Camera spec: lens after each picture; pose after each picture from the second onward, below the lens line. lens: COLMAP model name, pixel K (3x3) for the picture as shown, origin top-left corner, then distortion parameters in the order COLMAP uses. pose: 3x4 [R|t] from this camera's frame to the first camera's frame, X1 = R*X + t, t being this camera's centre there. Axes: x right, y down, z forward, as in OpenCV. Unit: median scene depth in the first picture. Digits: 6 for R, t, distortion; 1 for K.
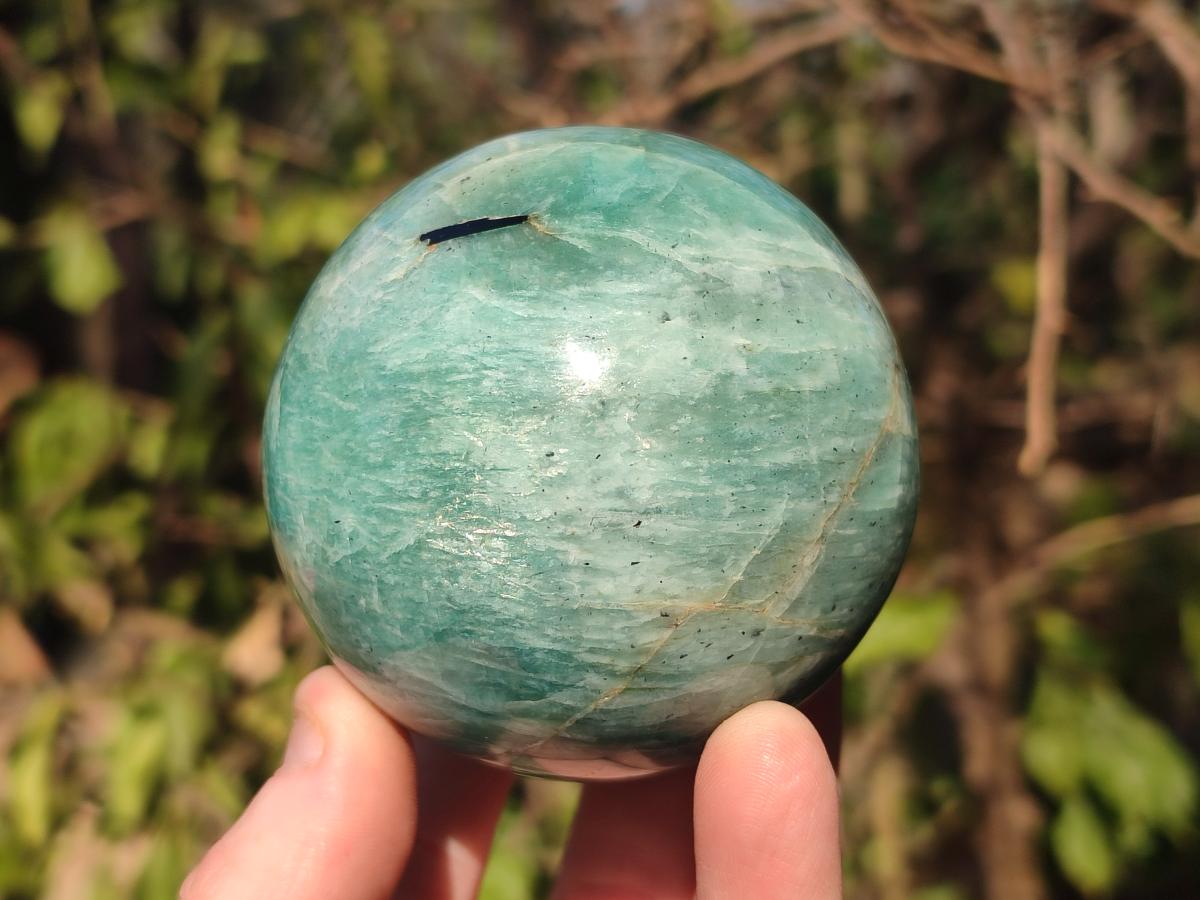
lens RADIAL K [[1789.7, 0, 600.0], [0, 1789.7, 450.0], [0, 0, 1]] dist [0.312777, -0.018891]
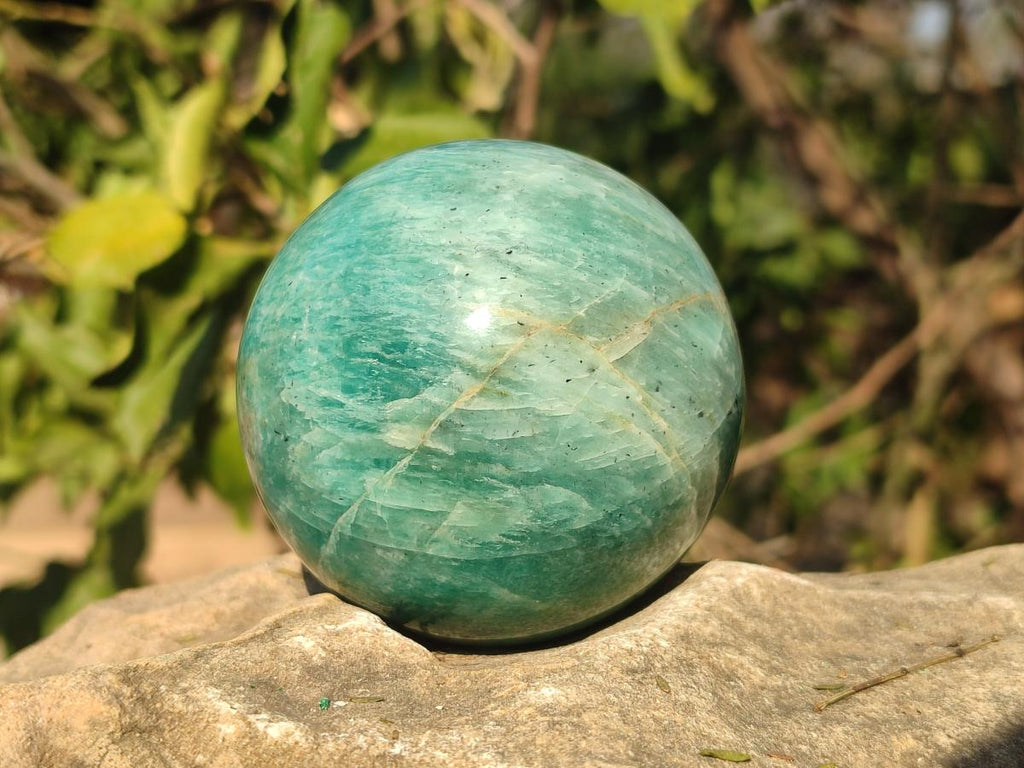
lens RADIAL K [[1527.2, 0, 512.0], [0, 1527.2, 384.0], [0, 0, 1]] dist [0.312777, -0.018891]
pose [[0.988699, 0.097603, -0.113787, 0.160068], [-0.147887, 0.759370, -0.633630, 0.826629], [0.024562, 0.643297, 0.765222, 0.186533]]
